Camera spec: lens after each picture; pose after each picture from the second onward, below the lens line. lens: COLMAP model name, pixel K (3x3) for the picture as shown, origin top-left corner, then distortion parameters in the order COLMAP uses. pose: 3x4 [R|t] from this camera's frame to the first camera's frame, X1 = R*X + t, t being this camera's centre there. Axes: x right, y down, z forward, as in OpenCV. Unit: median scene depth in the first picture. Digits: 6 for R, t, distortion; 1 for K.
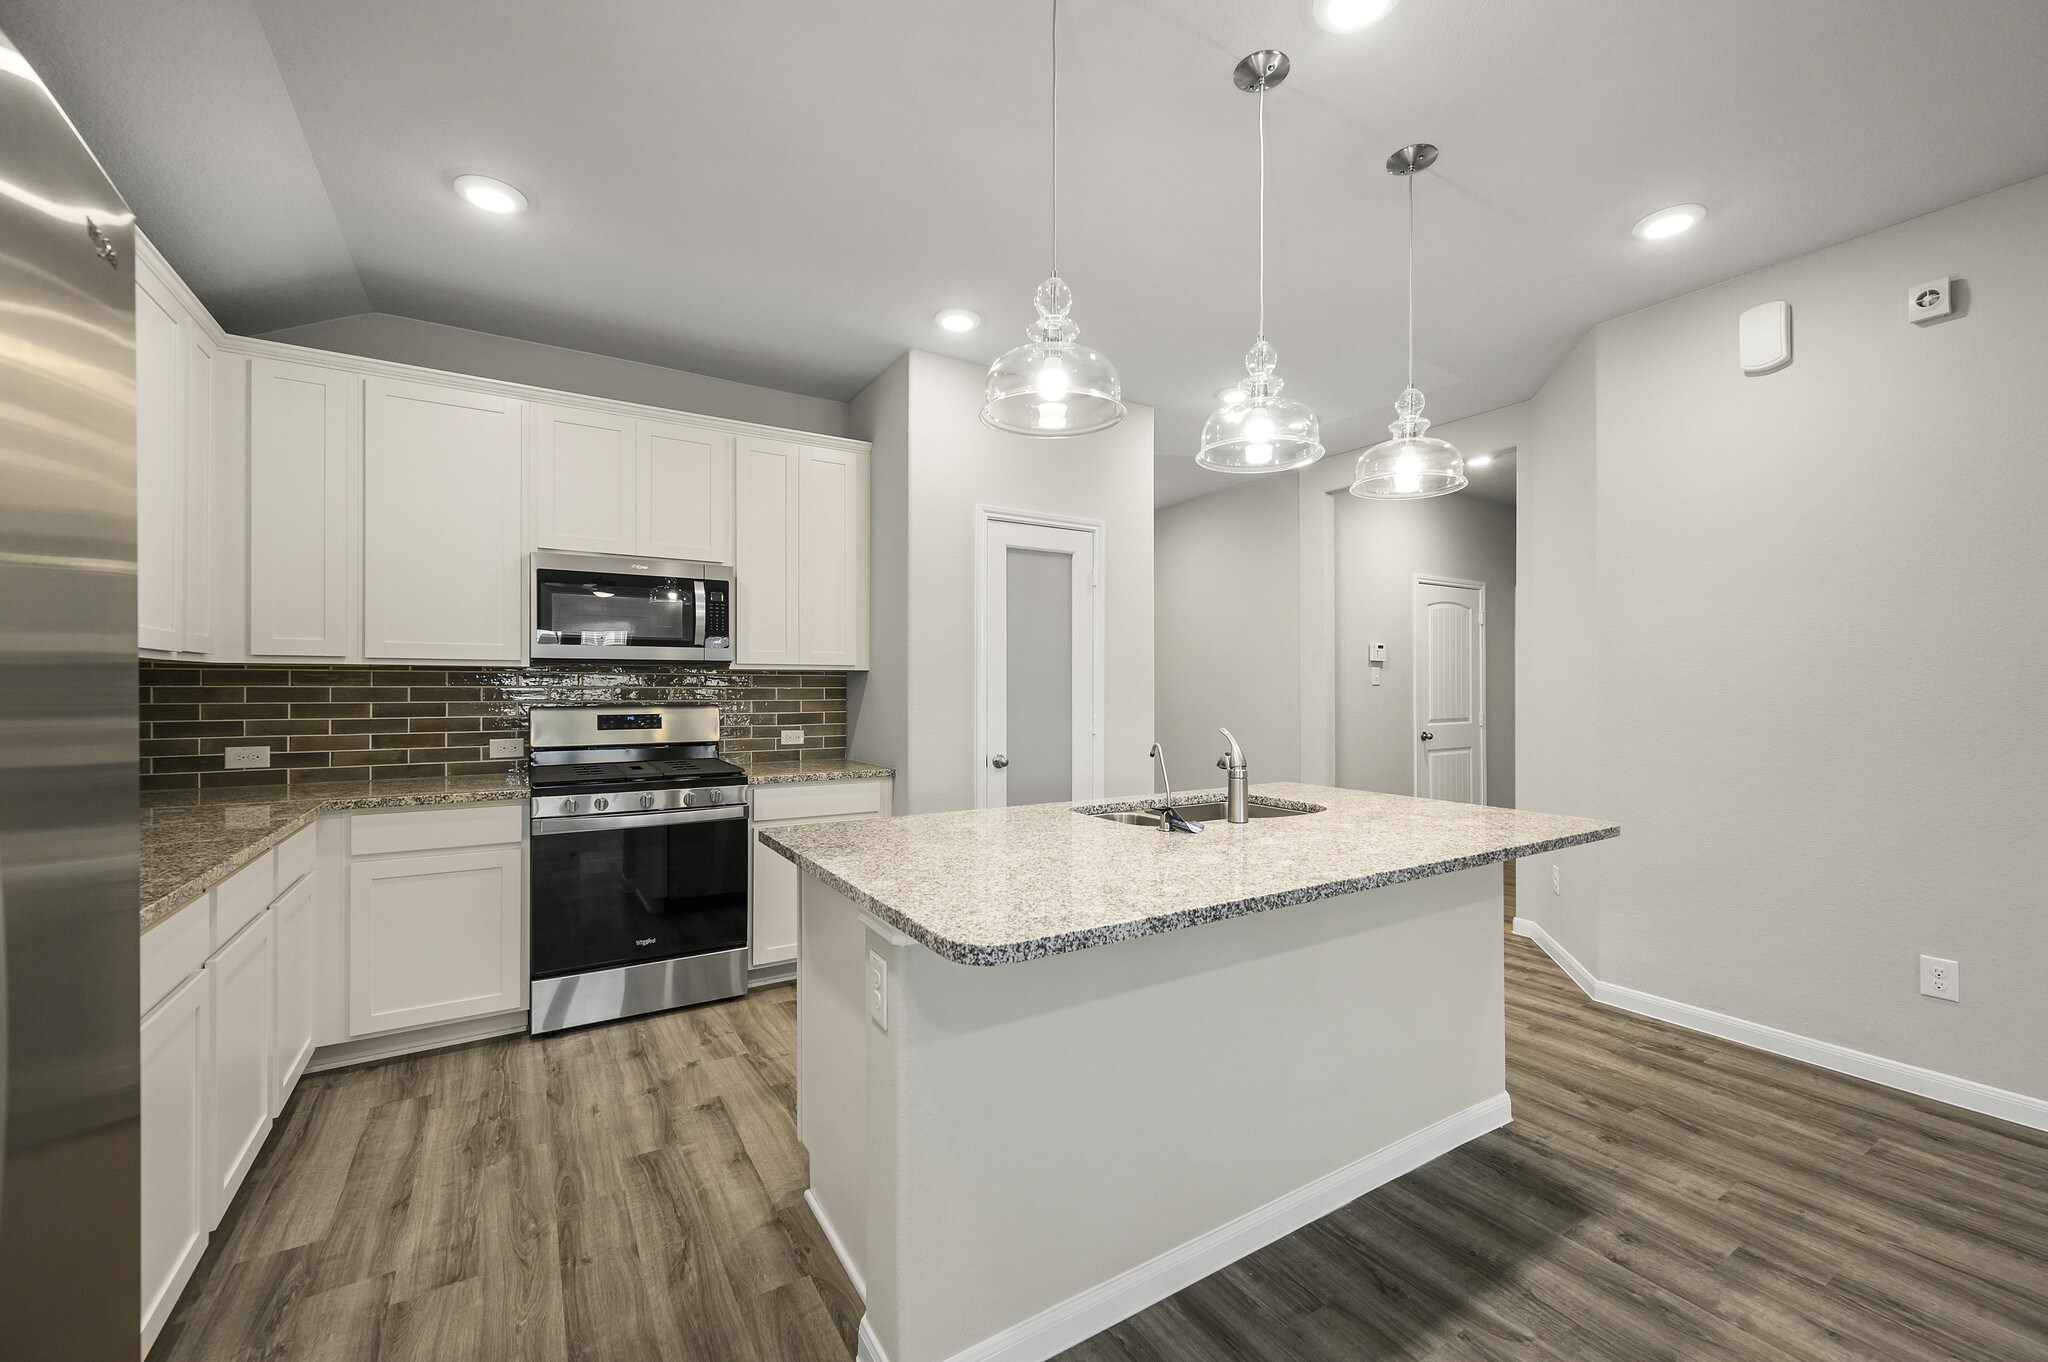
lens RADIAL K [[810.5, 0, 1027.1], [0, 810.5, 692.1], [0, 0, 1]] dist [0.000932, -0.000387]
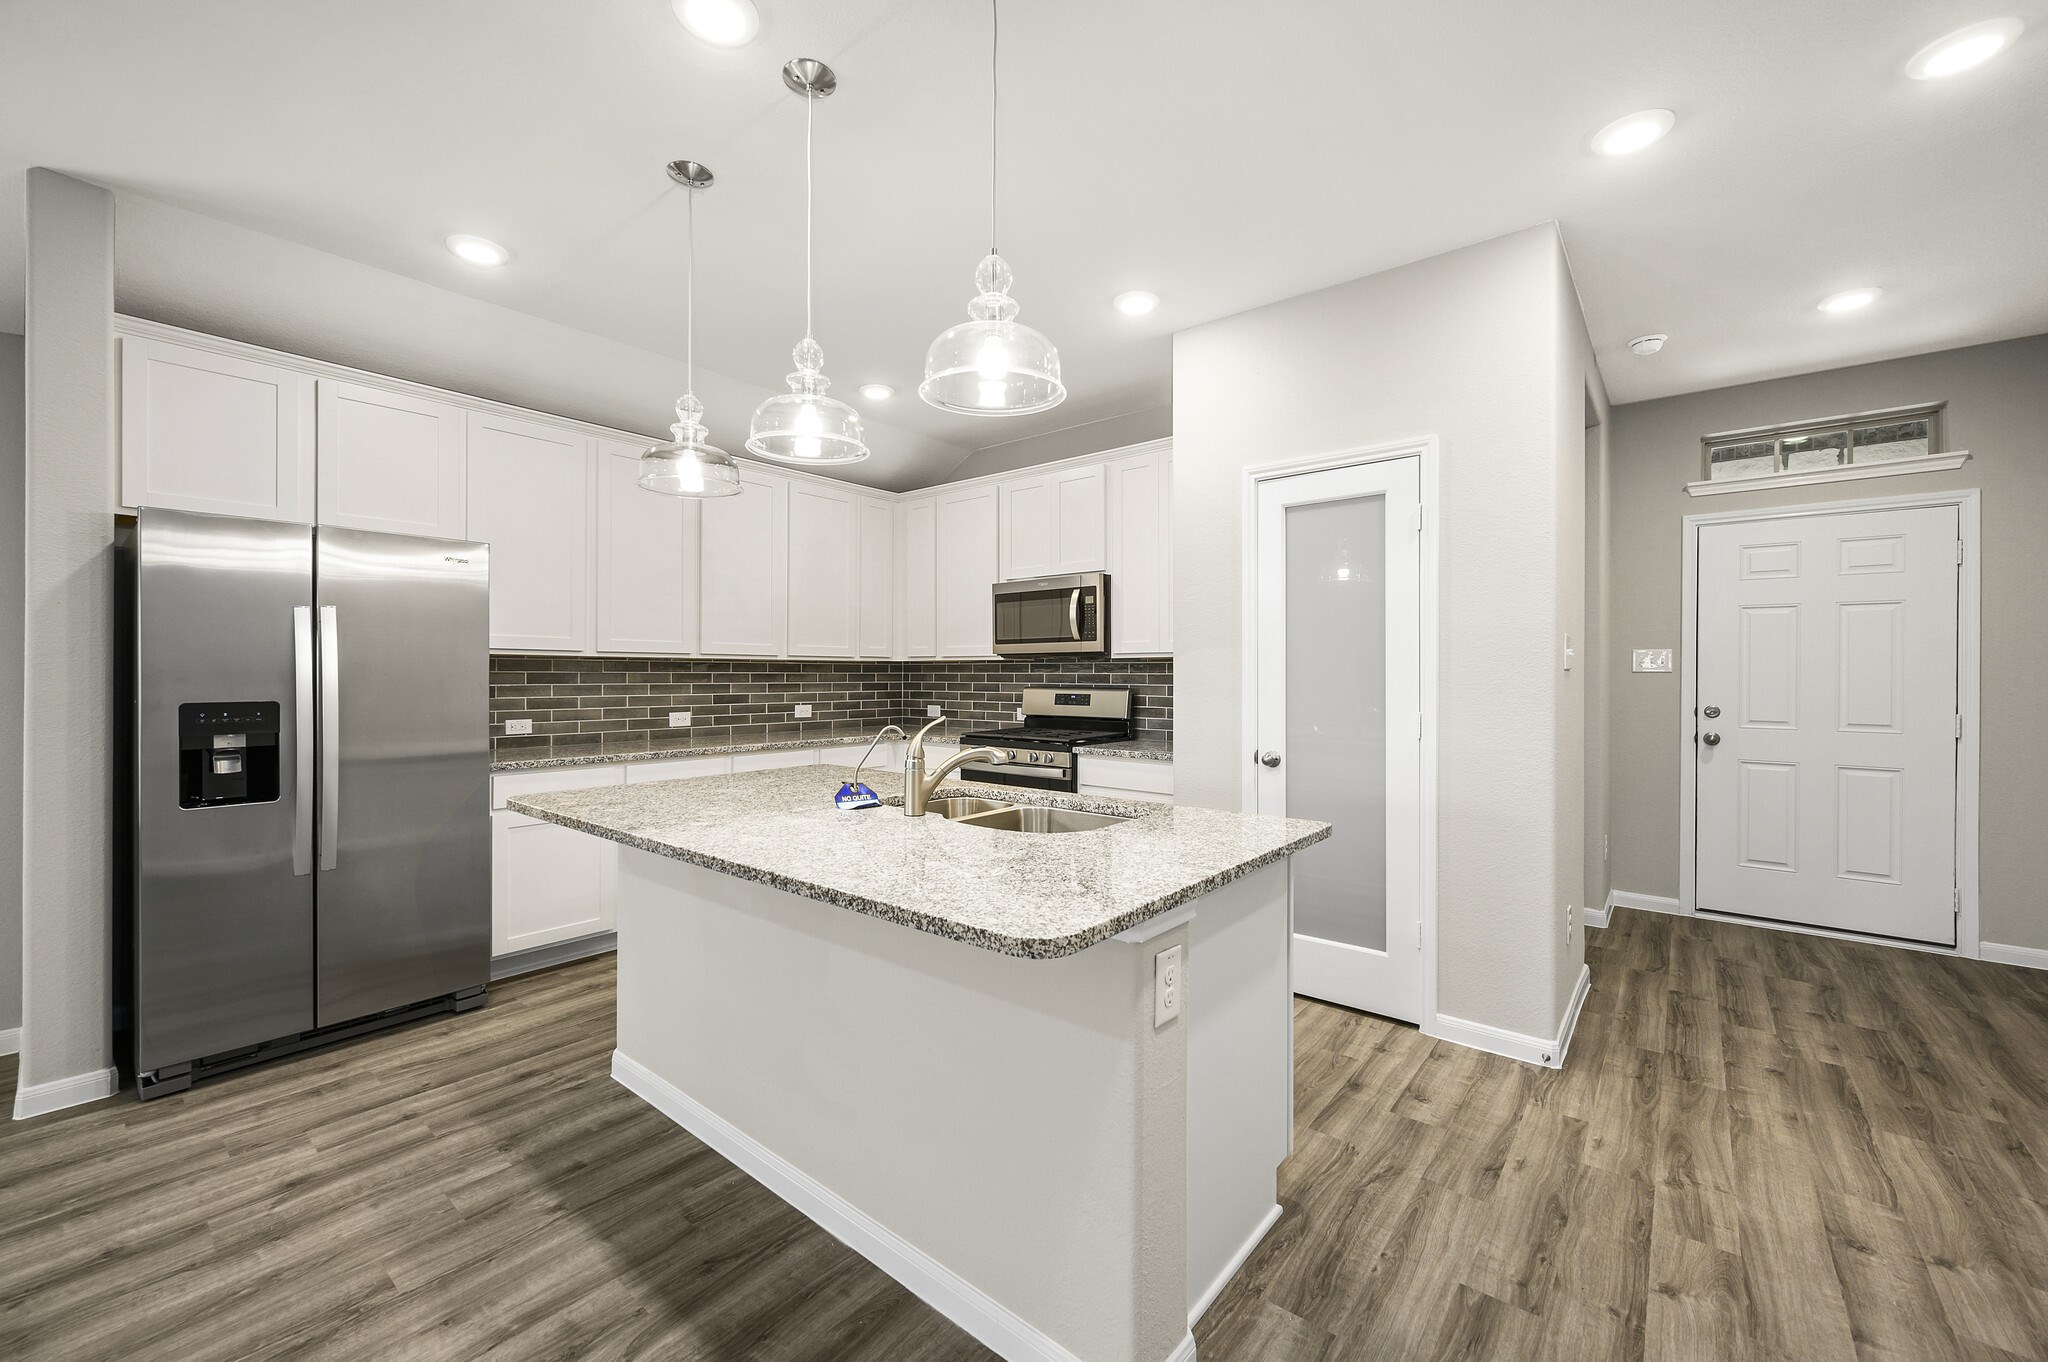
lens RADIAL K [[810.5, 0, 1024.4], [0, 810.5, 674.8], [0, 0, 1]] dist [0.000932, -0.000387]
pose [[0.315400, 0.000247, -0.948959, 0.903626], [-0.004185, 0.999991, -0.001131, -0.002339], [0.948949, 0.004328, 0.315398, 0.619312]]
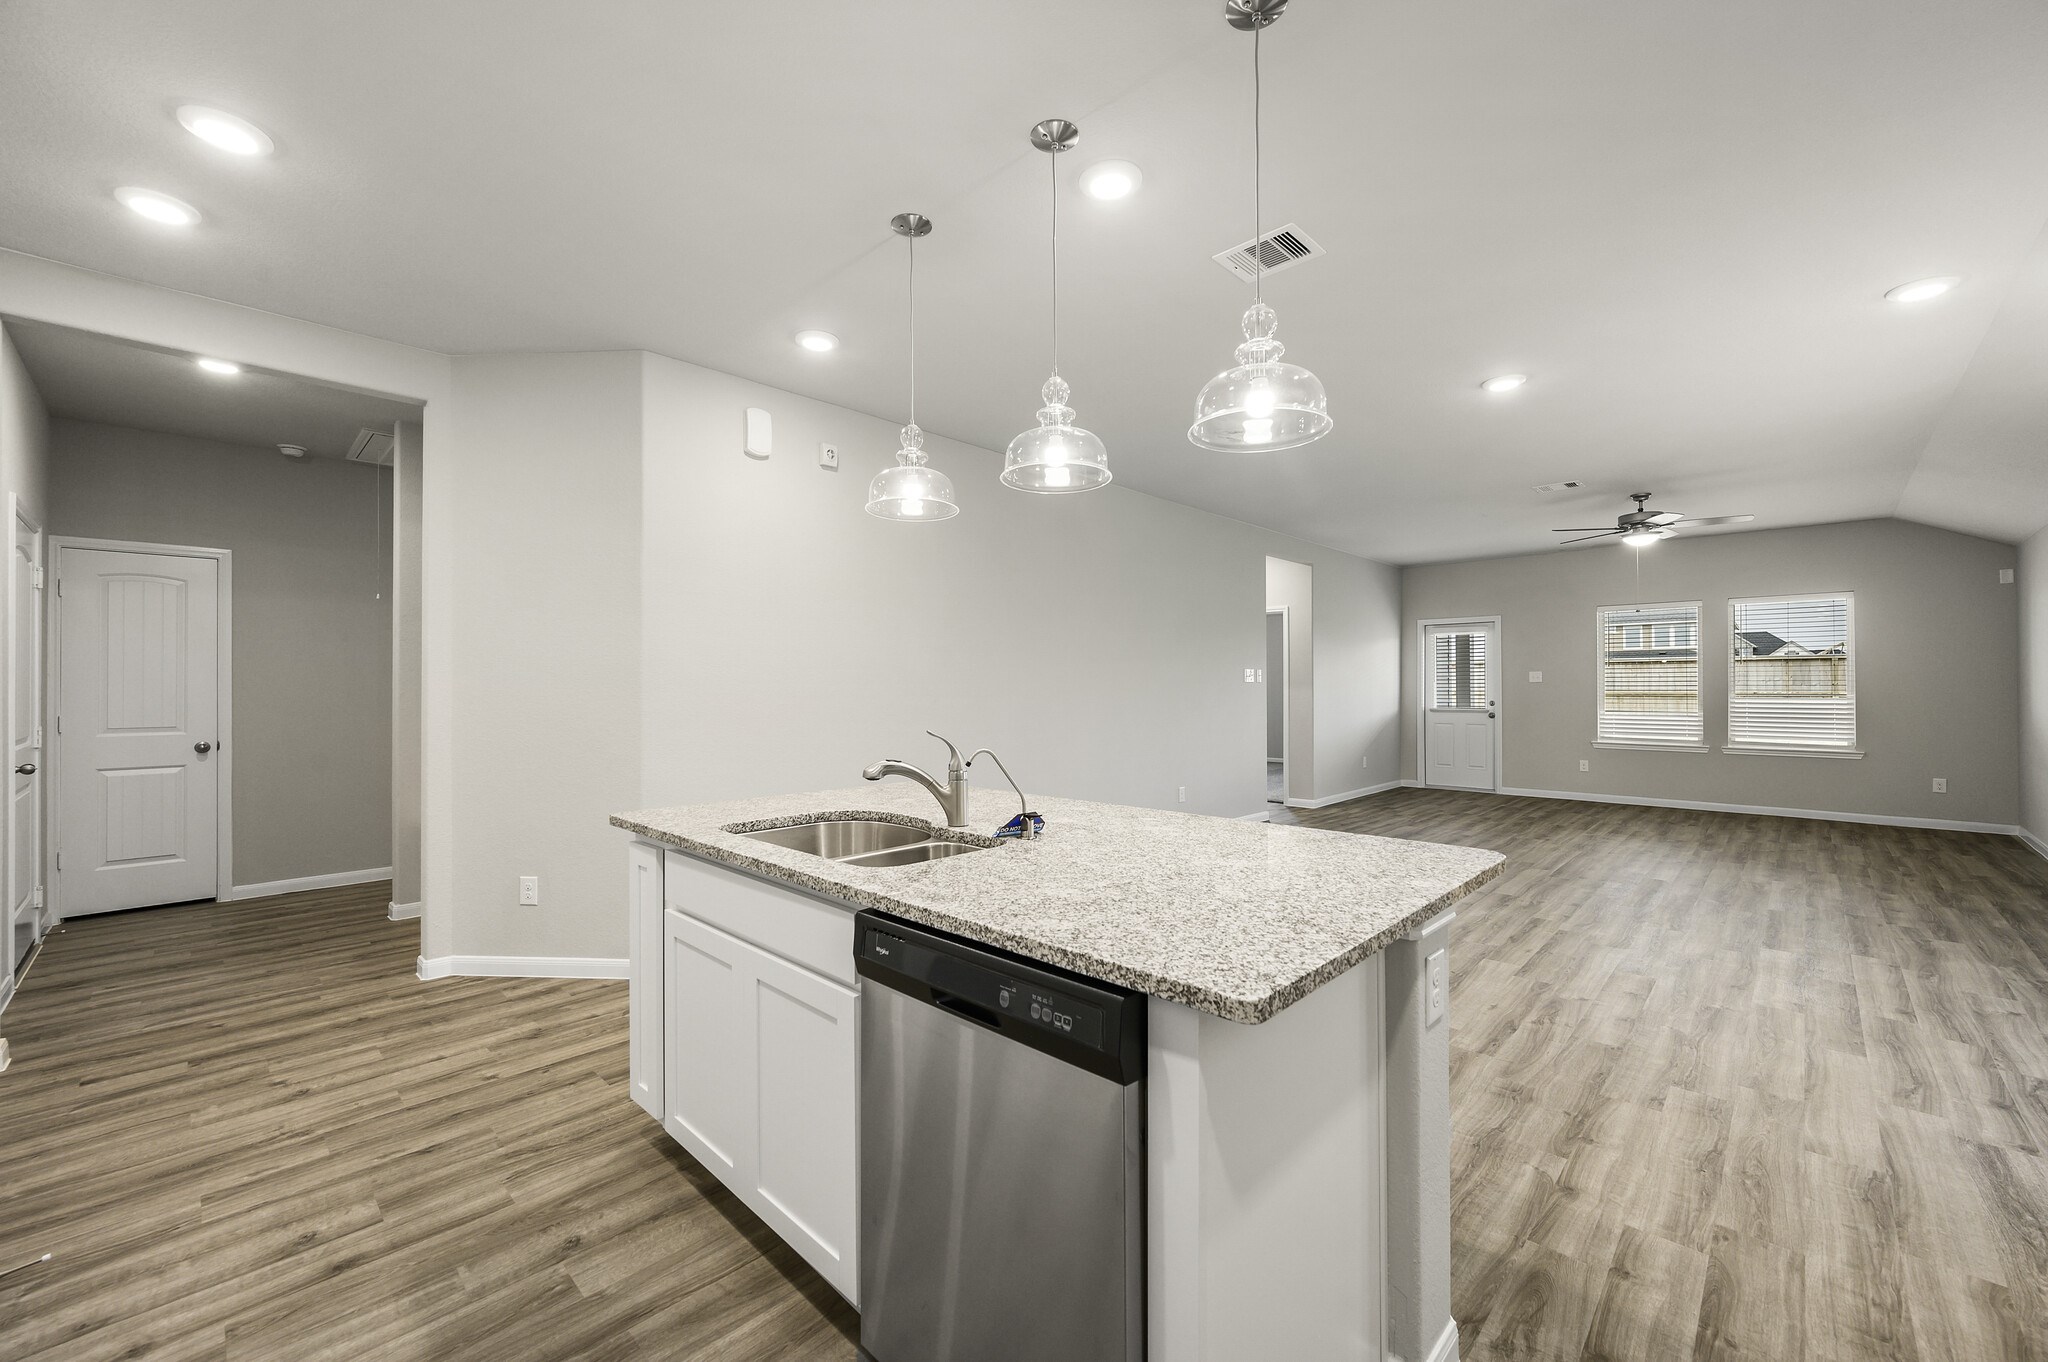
lens RADIAL K [[810.5, 0, 1023.3], [0, 810.5, 685.0], [0, 0, 1]] dist [0.000932, -0.000387]
pose [[-0.237975, 0.001978, 0.971269, -0.519795], [0.006572, 0.999978, -0.000427, -0.004298], [-0.971249, 0.006282, -0.237983, 0.868832]]
